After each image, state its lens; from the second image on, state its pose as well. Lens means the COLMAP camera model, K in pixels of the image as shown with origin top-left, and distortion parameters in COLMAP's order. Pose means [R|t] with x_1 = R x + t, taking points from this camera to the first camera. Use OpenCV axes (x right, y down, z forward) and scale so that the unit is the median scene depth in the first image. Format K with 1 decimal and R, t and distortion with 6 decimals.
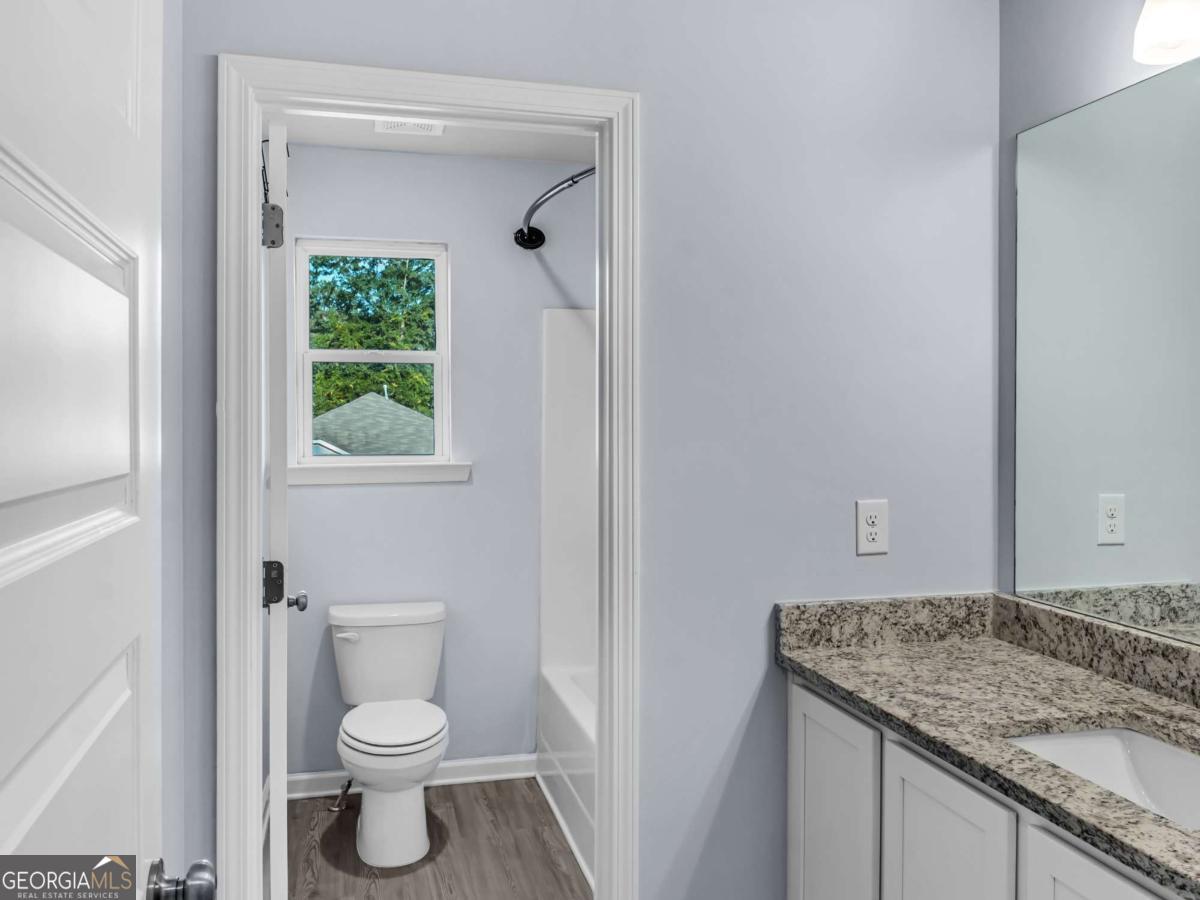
lens RADIAL K [[956.0, 0, 603.5], [0, 956.0, 420.4], [0, 0, 1]] dist [-0.002701, -0.013440]
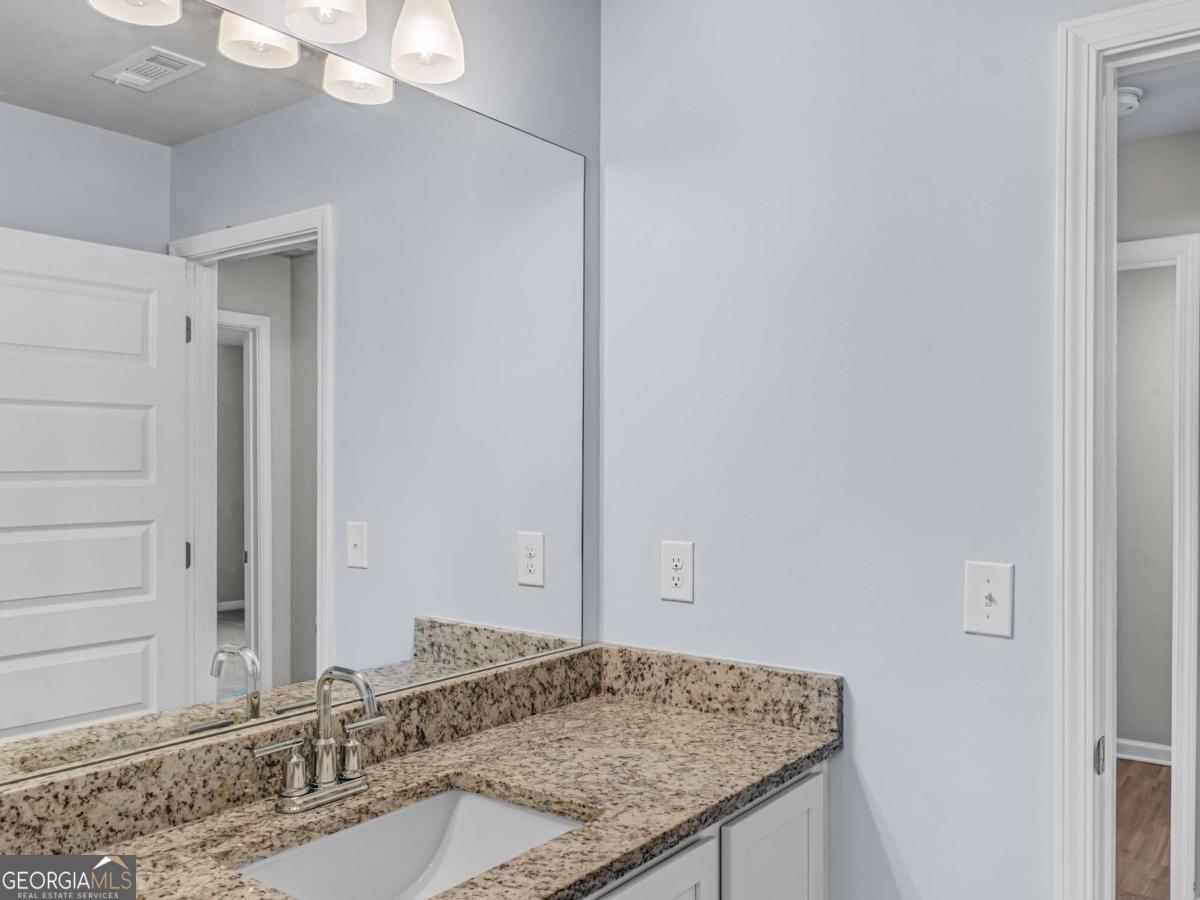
lens RADIAL K [[956.0, 0, 603.5], [0, 956.0, 420.4], [0, 0, 1]] dist [-0.002701, -0.013440]
pose [[-0.617772, 0.030322, 0.785773, -0.267139], [-0.004816, 0.999092, -0.042340, 0.001622], [-0.786343, -0.029941, -0.617065, 1.494089]]
